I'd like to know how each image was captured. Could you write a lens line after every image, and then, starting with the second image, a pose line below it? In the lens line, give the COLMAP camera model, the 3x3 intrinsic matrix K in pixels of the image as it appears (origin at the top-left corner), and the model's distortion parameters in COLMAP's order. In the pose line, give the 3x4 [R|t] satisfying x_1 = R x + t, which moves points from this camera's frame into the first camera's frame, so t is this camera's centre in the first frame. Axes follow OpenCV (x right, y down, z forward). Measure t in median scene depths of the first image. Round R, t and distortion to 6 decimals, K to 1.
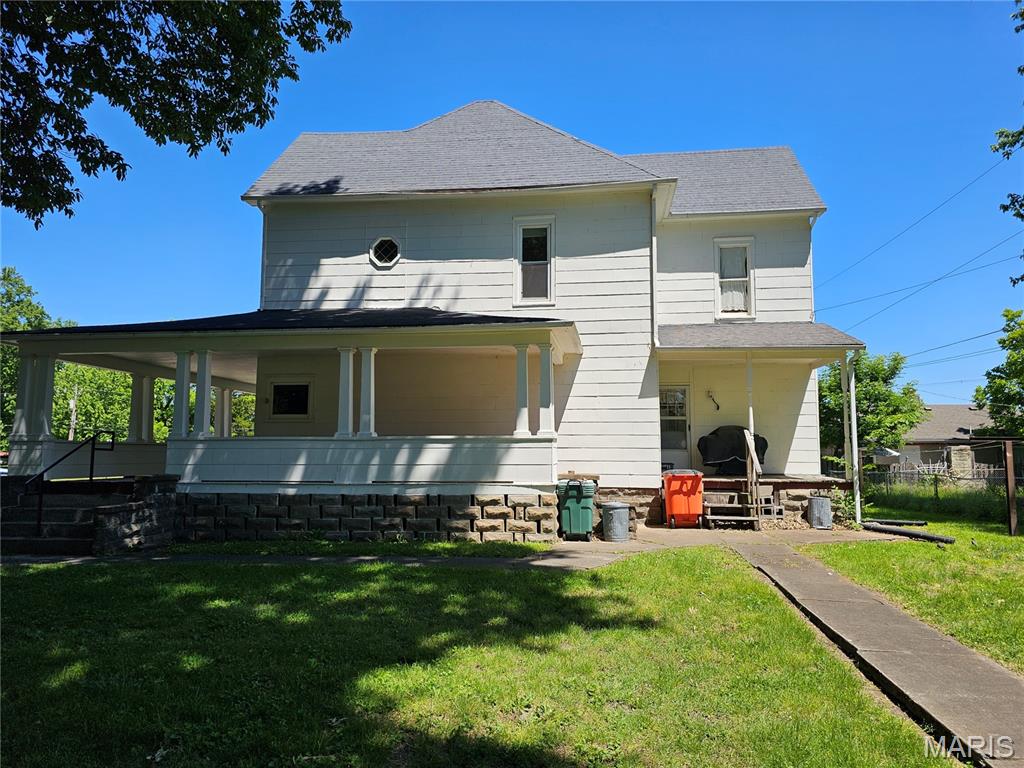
lens RADIAL K [[689.9, 0, 513.6], [0, 689.9, 386.9], [0, 0, 1]] dist [0.032310, -0.004580]
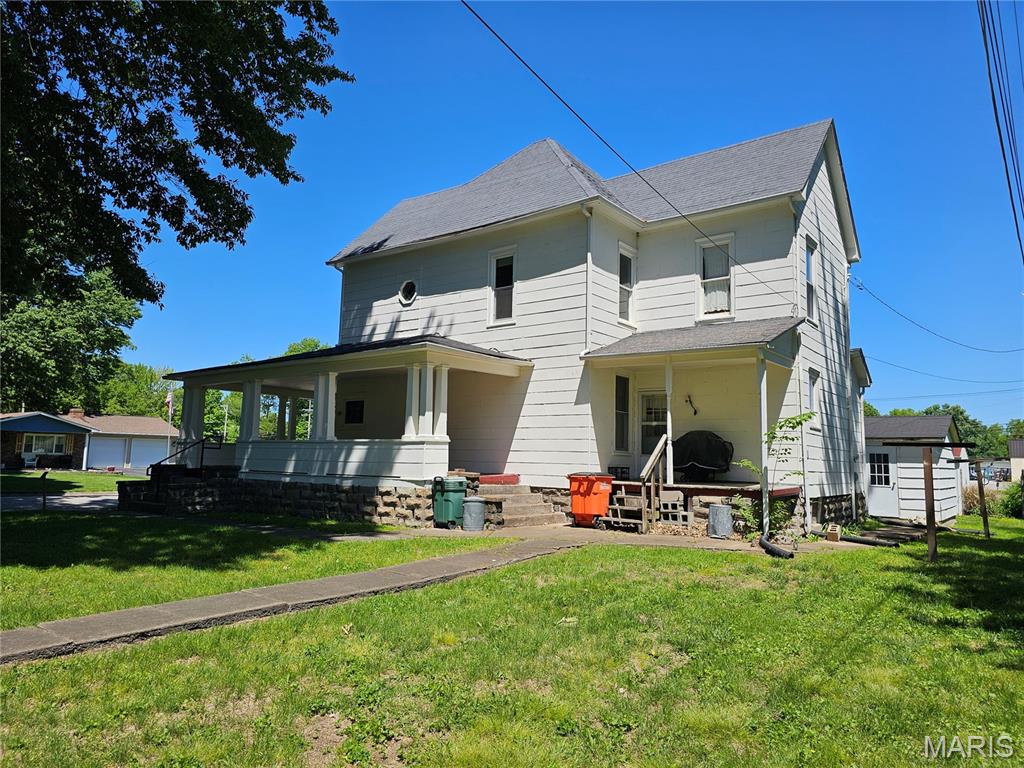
lens RADIAL K [[689.9, 0, 520.0], [0, 689.9, 378.5], [0, 0, 1]] dist [0.032310, -0.004580]
pose [[0.861693, -0.043591, -0.505555, 0.656668], [0.031130, 0.998968, -0.033076, 0.008208], [0.506475, 0.012763, 0.862160, 0.036625]]
